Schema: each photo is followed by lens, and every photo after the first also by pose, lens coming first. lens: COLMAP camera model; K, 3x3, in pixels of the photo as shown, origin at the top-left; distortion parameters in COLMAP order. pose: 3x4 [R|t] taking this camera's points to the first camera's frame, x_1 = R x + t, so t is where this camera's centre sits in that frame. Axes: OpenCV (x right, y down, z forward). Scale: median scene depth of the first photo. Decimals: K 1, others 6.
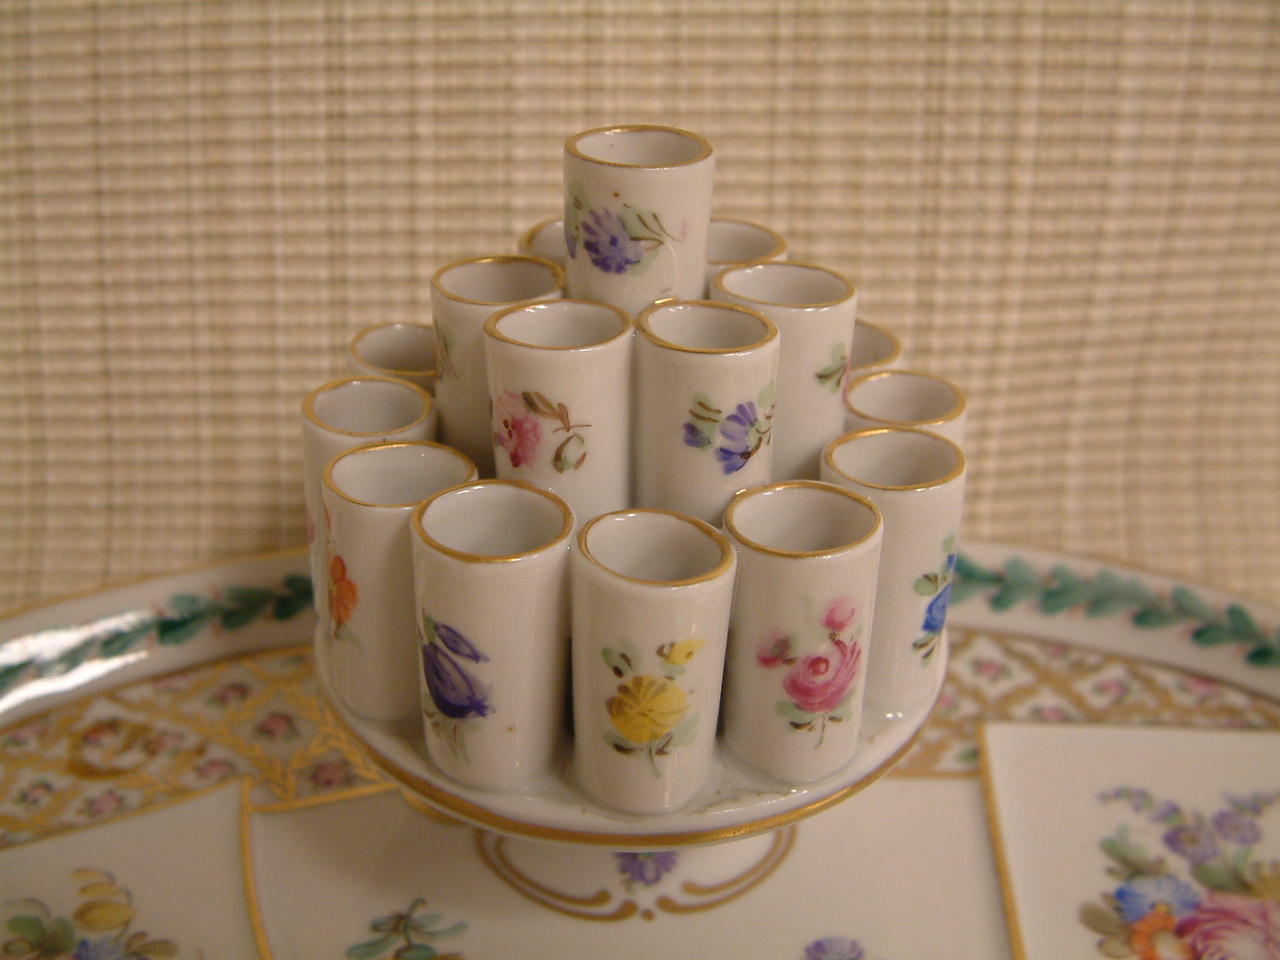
lens RADIAL K [[1366.6, 0, 623.9], [0, 1366.6, 485.0], [0, 0, 1]] dist [-0.231645, 0.134787]
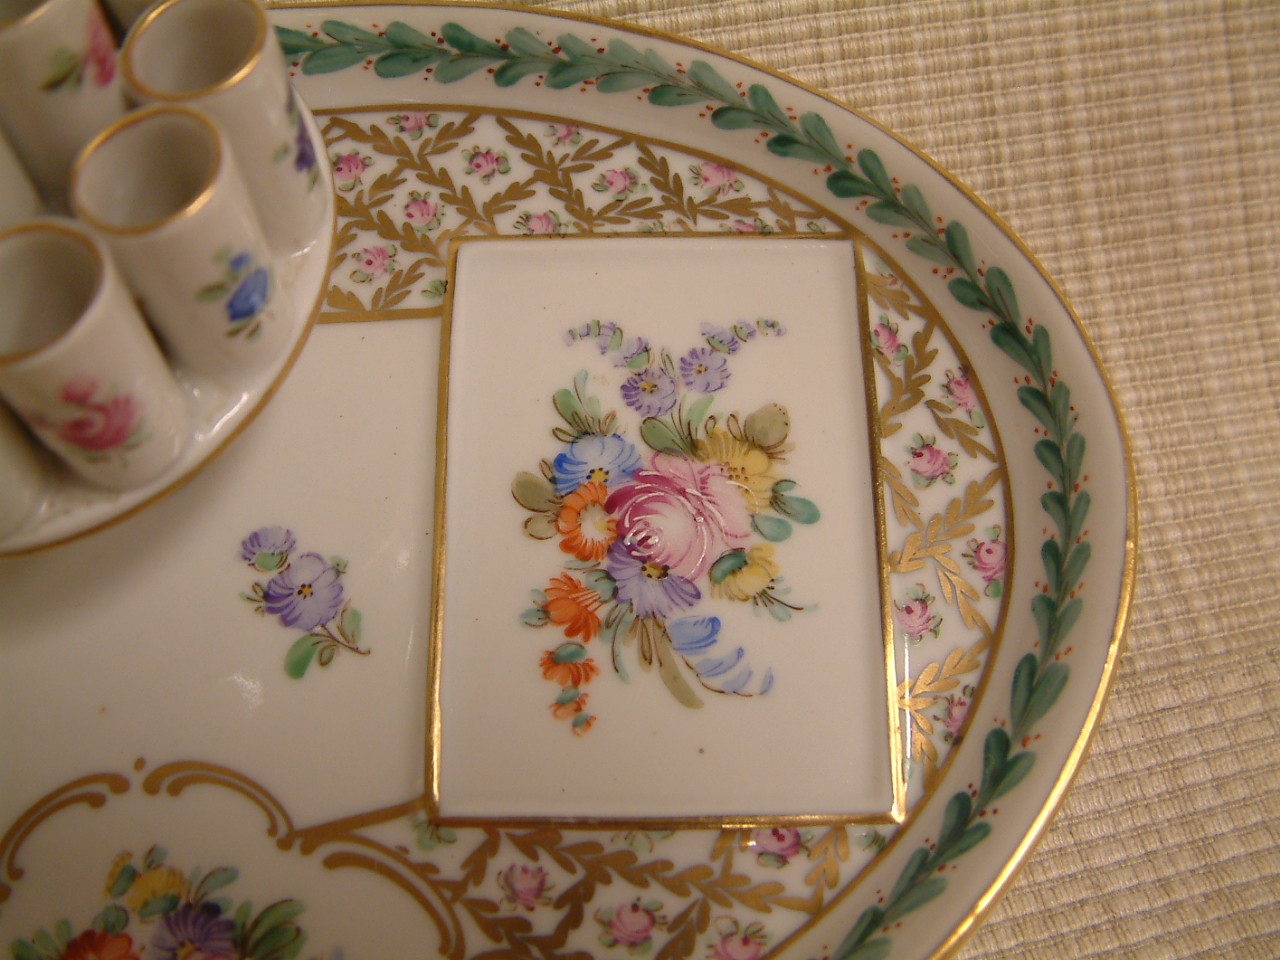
lens RADIAL K [[1346.0, 0, 626.3], [0, 1346.0, 486.1], [0, 0, 1]] dist [-0.231678, 0.129922]
pose [[0.994903, -0.094536, 0.035082, 0.402196], [0.053144, 0.787264, 0.614322, -0.308354], [-0.085695, -0.609326, 0.788275, 0.172315]]
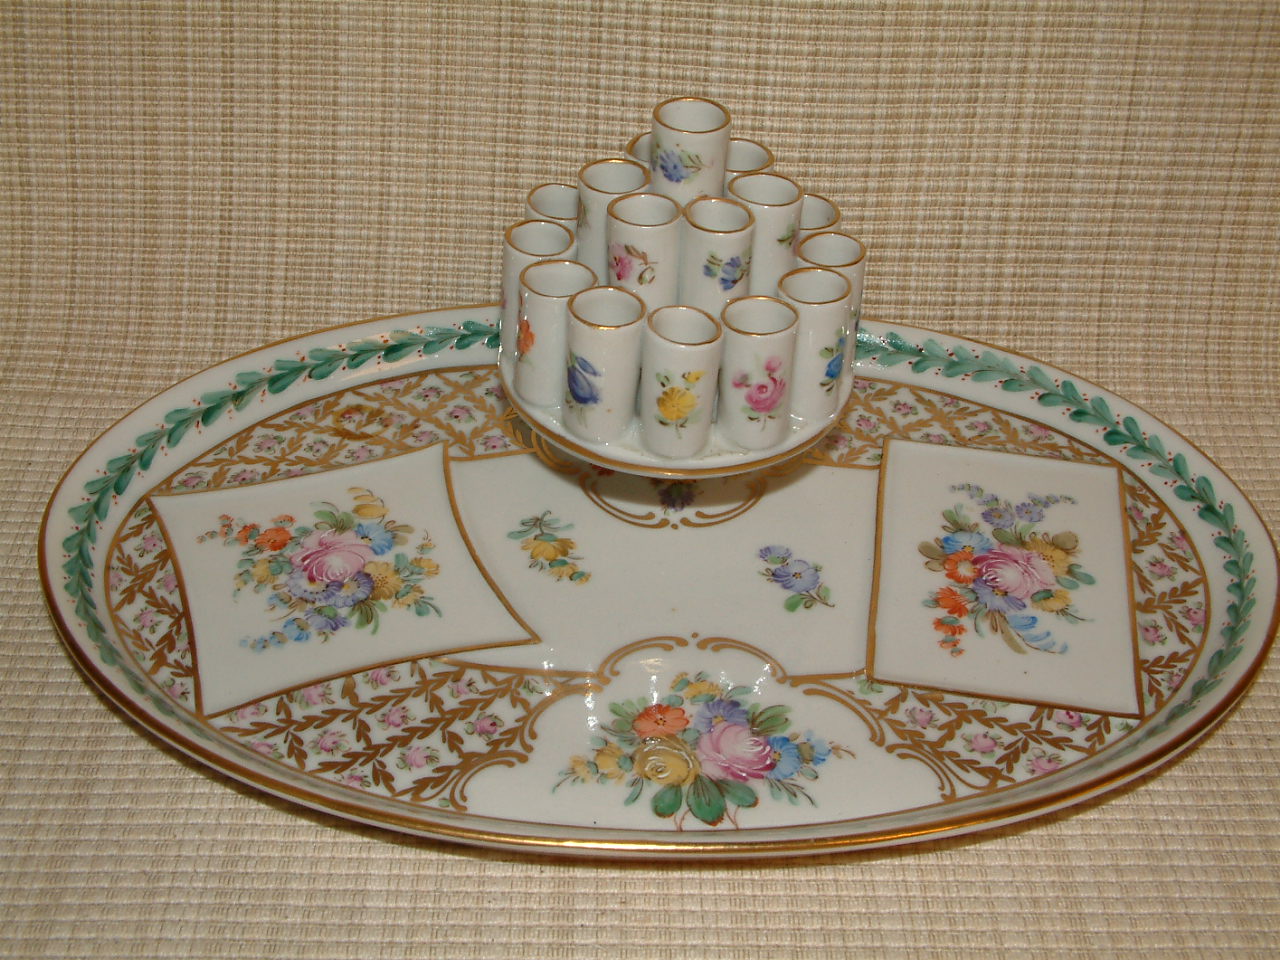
lens RADIAL K [[1605.8, 0, 621.0], [0, 1605.8, 484.5], [0, 0, 1]] dist [-0.174898, 0.227469]
pose [[0.996723, 0.065322, -0.047700, 0.045672], [-0.055996, 0.982823, 0.175852, -0.110627], [0.058368, -0.172605, 0.983260, -1.132536]]
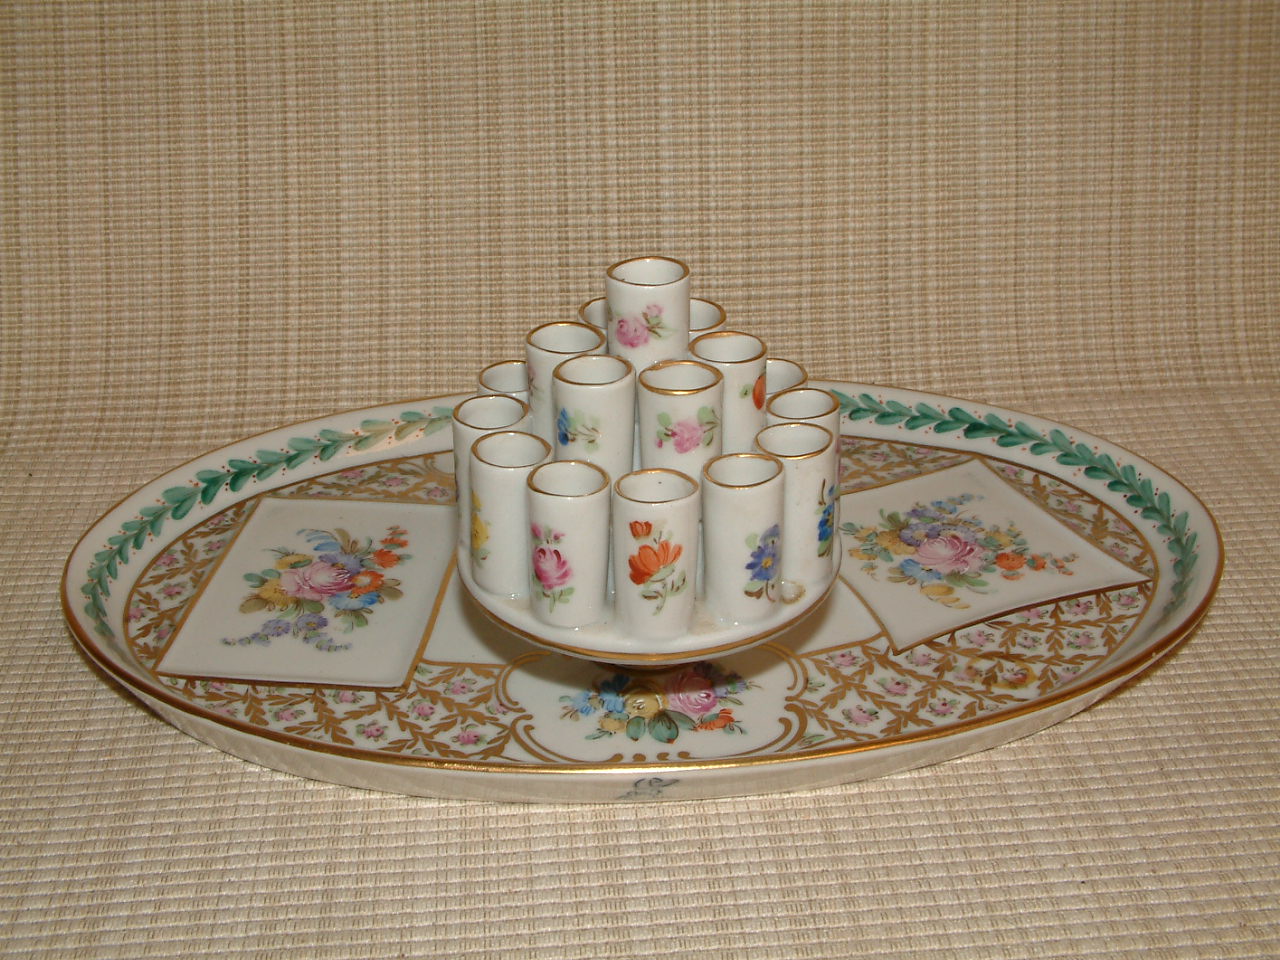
lens RADIAL K [[1605.8, 0, 621.0], [0, 1605.8, 484.5], [0, 0, 1]] dist [-0.174898, 0.227469]
pose [[-0.999905, -0.003241, 0.013427, 0.014501], [0.009898, 0.509849, 0.860207, -1.669873], [-0.009633, 0.860258, -0.509769, 2.007868]]
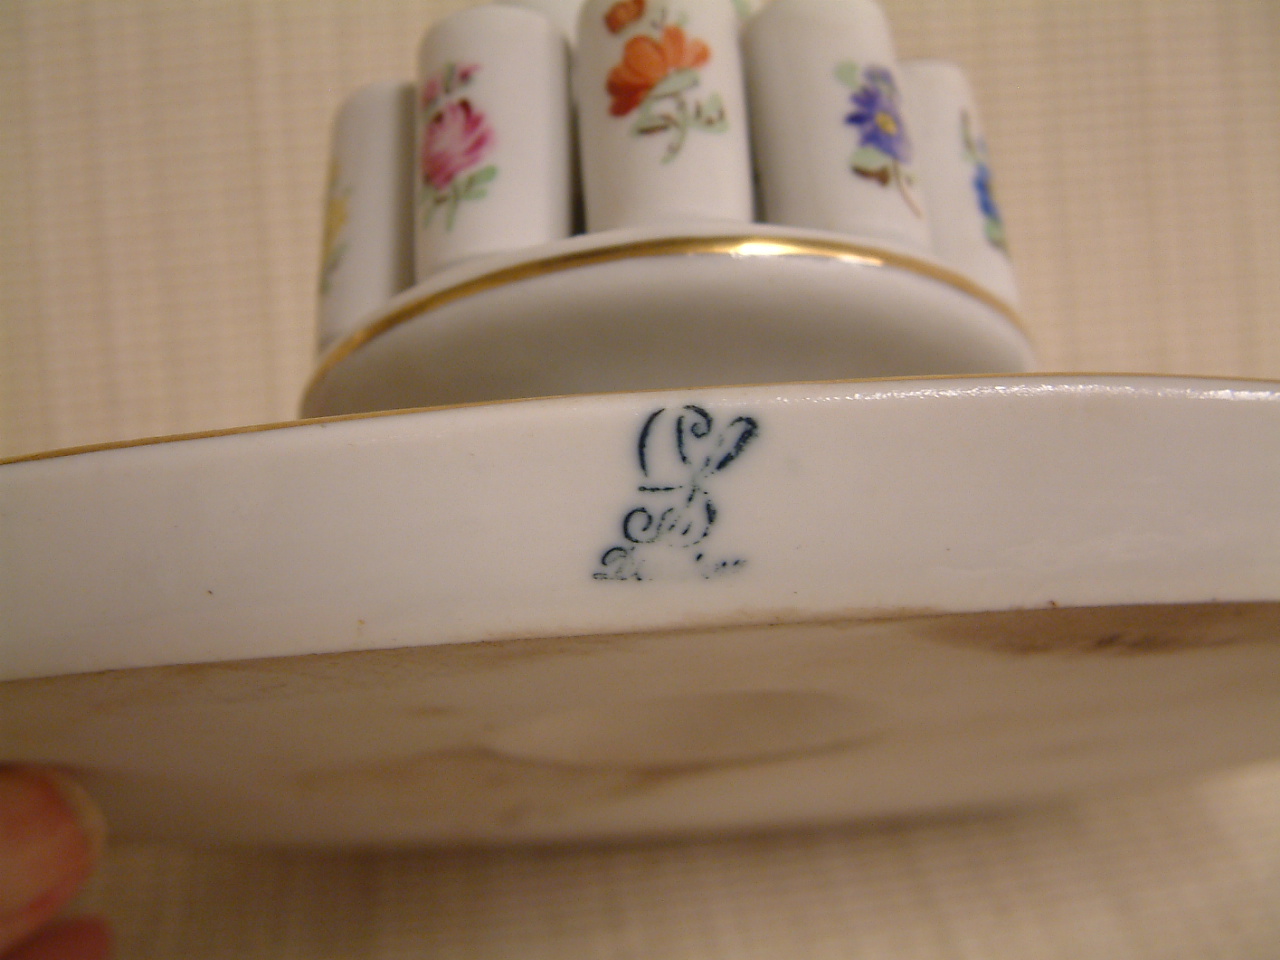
lens RADIAL K [[1366.6, 0, 623.9], [0, 1366.6, 485.0], [0, 0, 1]] dist [-0.231645, 0.134787]
pose [[-0.997461, 0.064098, 0.031028, 0.010837], [0.069103, 0.976481, 0.204230, -0.039958], [-0.017207, 0.205856, -0.978431, 1.938910]]
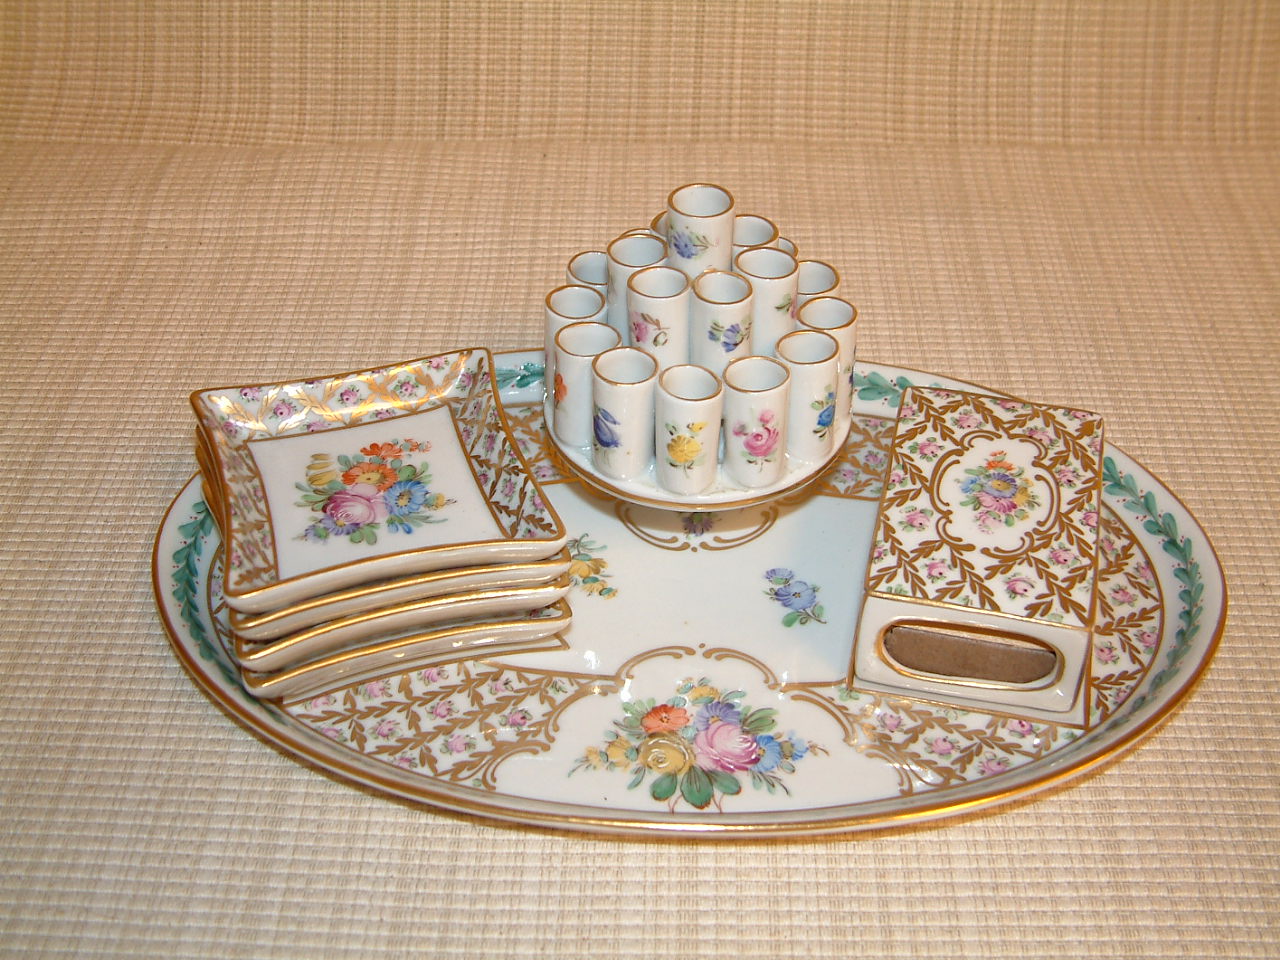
lens RADIAL K [[1611.7, 0, 623.4], [0, 1611.7, 477.4], [0, 0, 1]] dist [-0.183977, 0.321001]
pose [[0.987507, 0.080902, -0.135221, 0.240965], [-0.054691, 0.980763, 0.187383, -0.252346], [0.147780, -0.177647, 0.972935, -1.443160]]
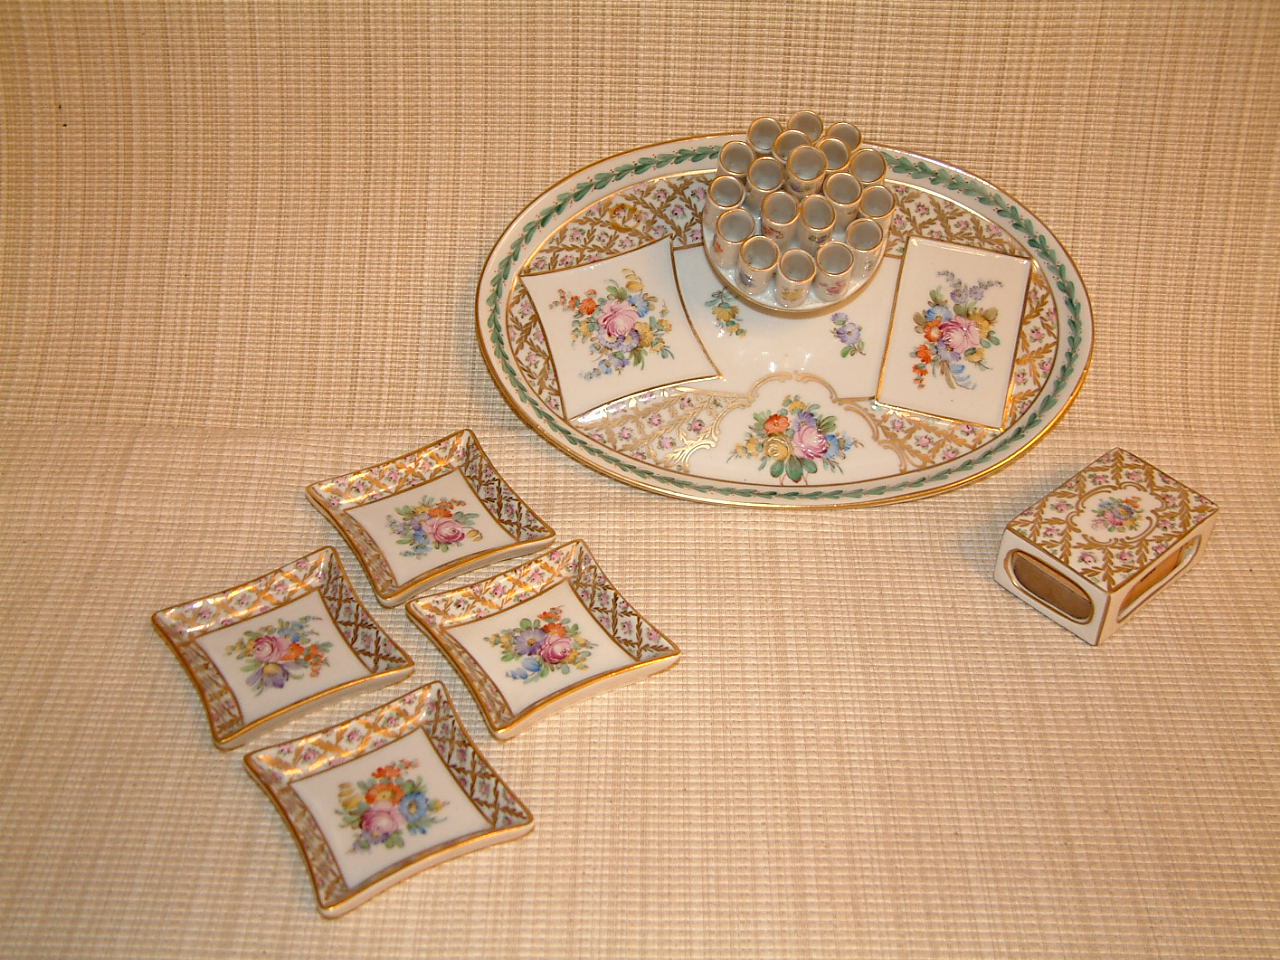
lens RADIAL K [[1635.3, 0, 640.0], [0, 1635.3, 480.0], [0, 0, 1]] dist [-0.153578, 0.329406]
pose [[0.991137, 0.118733, -0.059586, -0.062272], [-0.037920, 0.682727, 0.729689, -2.508436], [0.127319, -0.720962, 0.681178, -2.358079]]
